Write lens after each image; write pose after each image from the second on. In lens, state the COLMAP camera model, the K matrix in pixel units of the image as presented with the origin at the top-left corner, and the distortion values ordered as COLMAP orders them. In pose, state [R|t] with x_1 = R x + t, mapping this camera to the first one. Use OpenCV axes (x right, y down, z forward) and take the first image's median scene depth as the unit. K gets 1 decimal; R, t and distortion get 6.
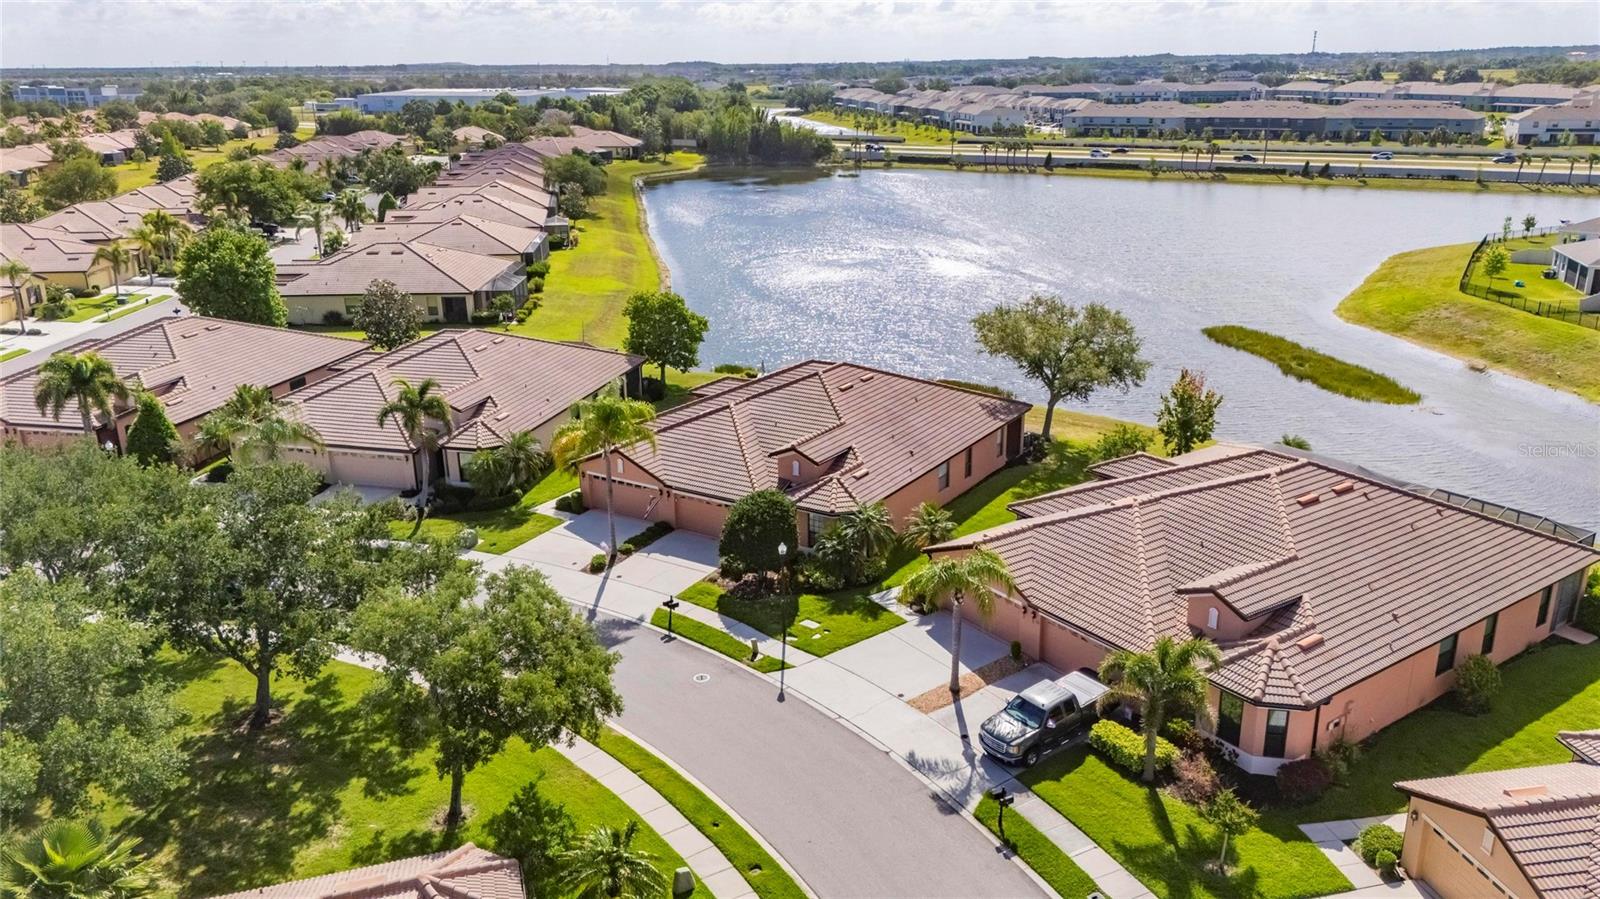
lens RADIAL K [[1172.0, 0, 805.9], [0, 1172.0, 447.7], [0, 0, 1]] dist [0.072557, -0.066104]
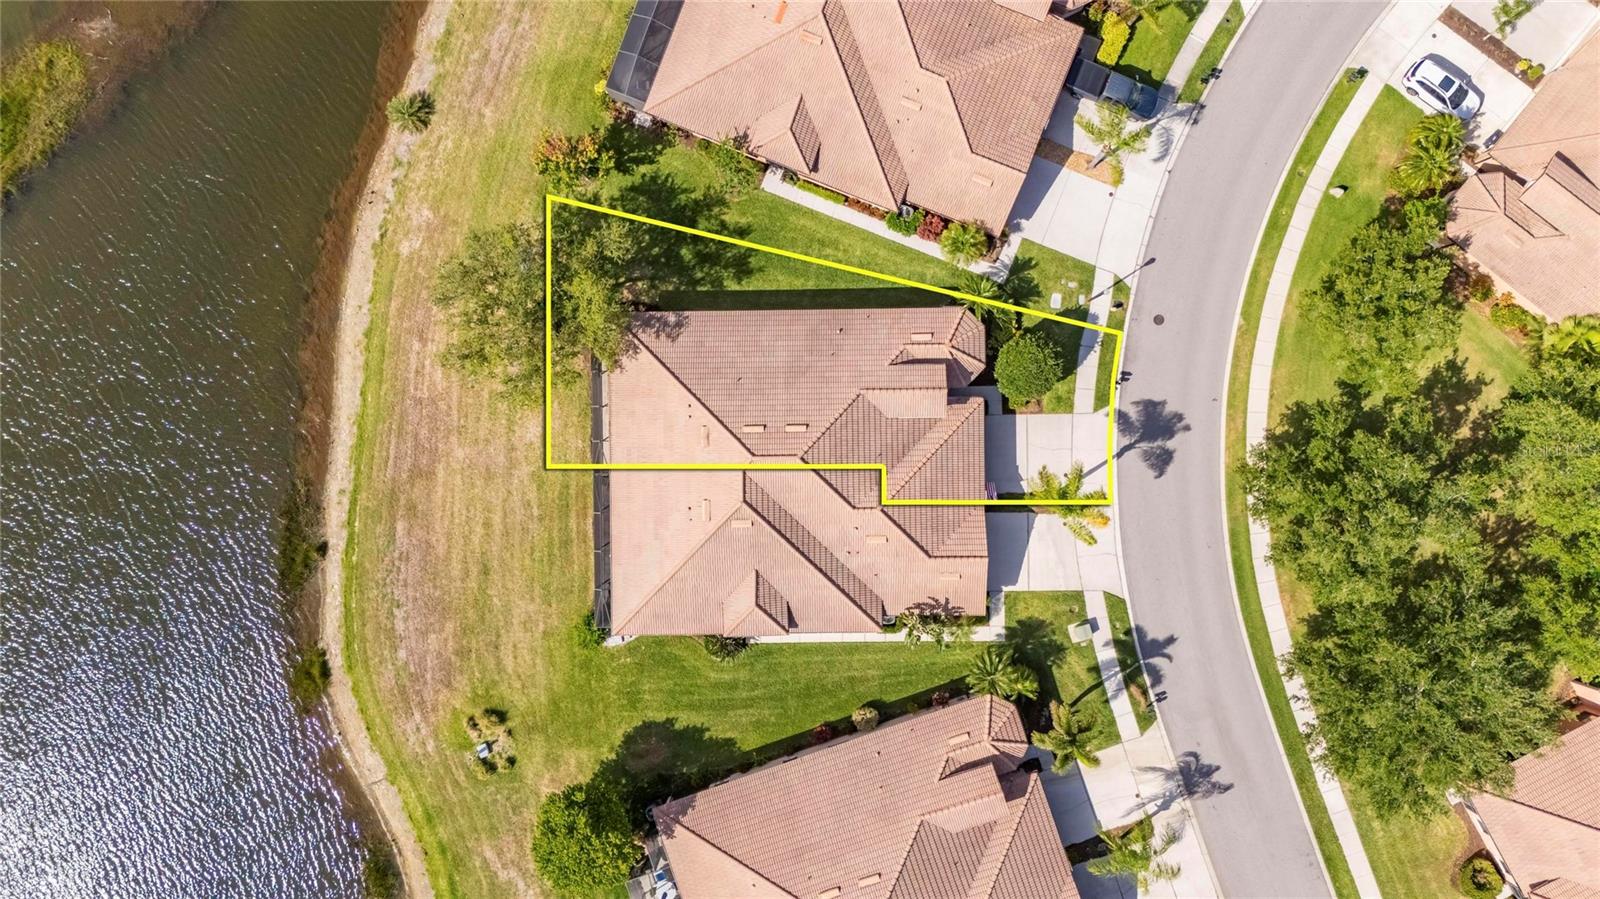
lens RADIAL K [[1172.0, 0, 805.9], [0, 1172.0, 447.7], [0, 0, 1]] dist [0.072557, -0.066104]
pose [[-0.550673, -0.834636, 0.011942, 0.000920], [0.275694, -0.168355, 0.946387, -0.254202], [-0.787878, 0.524442, 0.322813, 0.175277]]
